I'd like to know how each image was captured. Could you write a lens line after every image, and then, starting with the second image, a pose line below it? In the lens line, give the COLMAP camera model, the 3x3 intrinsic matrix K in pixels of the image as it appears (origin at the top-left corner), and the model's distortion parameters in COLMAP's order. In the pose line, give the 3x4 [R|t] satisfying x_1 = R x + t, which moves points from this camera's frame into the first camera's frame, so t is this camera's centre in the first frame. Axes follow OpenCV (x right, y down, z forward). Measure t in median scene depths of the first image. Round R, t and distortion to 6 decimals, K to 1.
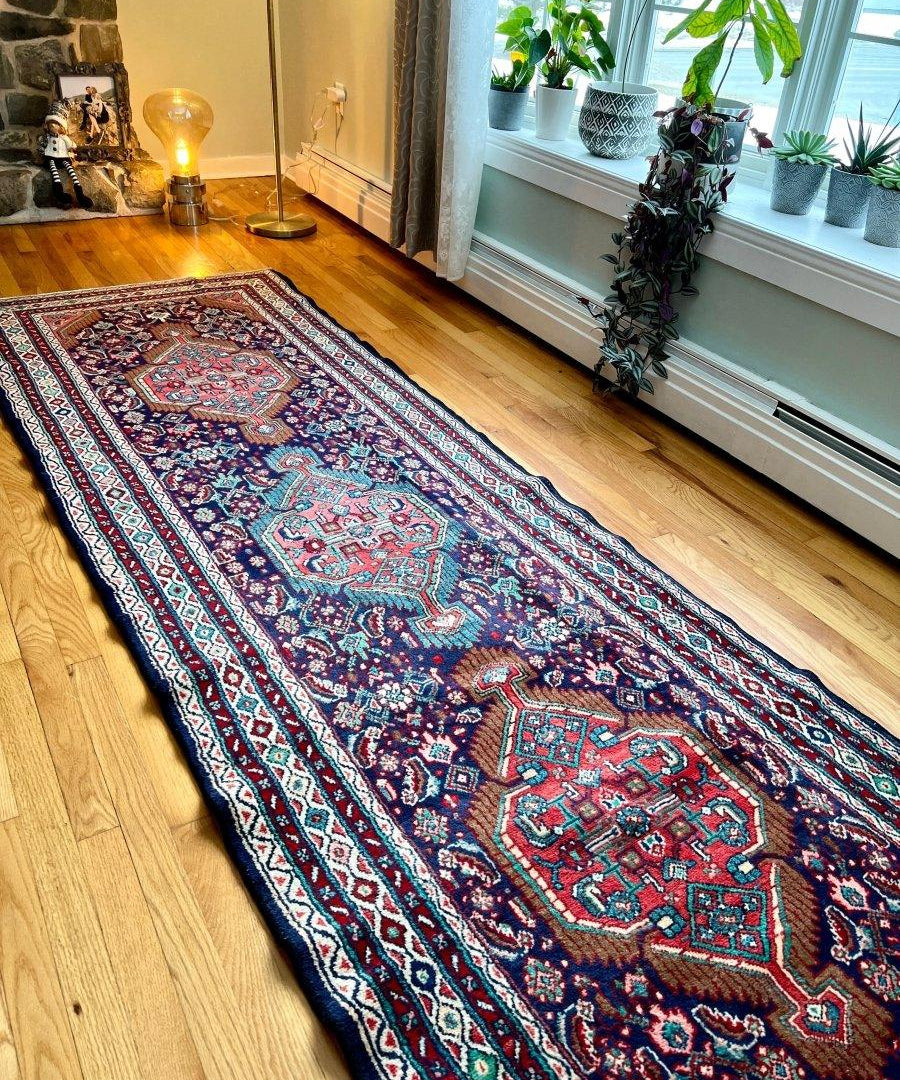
lens RADIAL K [[891.5, 0, 457.1], [0, 891.5, 531.0], [0, 0, 1]] dist [-0.022472, 0.037645]
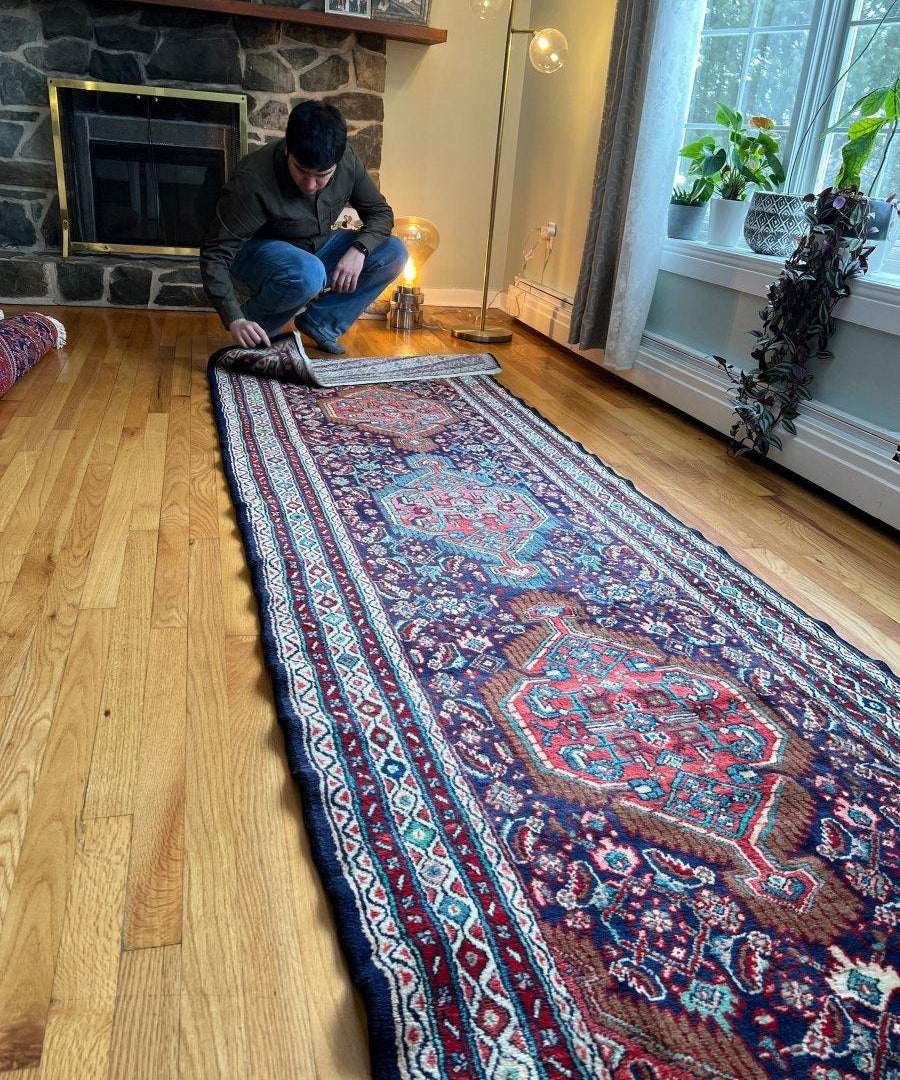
lens RADIAL K [[891.5, 0, 449.2], [0, 891.5, 549.0], [0, 0, 1]] dist [-0.022472, 0.037645]
pose [[0.955856, 0.109066, -0.272845, 0.200972], [-0.166386, 0.966252, -0.196653, 0.308337], [0.242189, 0.233370, 0.941745, -0.039468]]
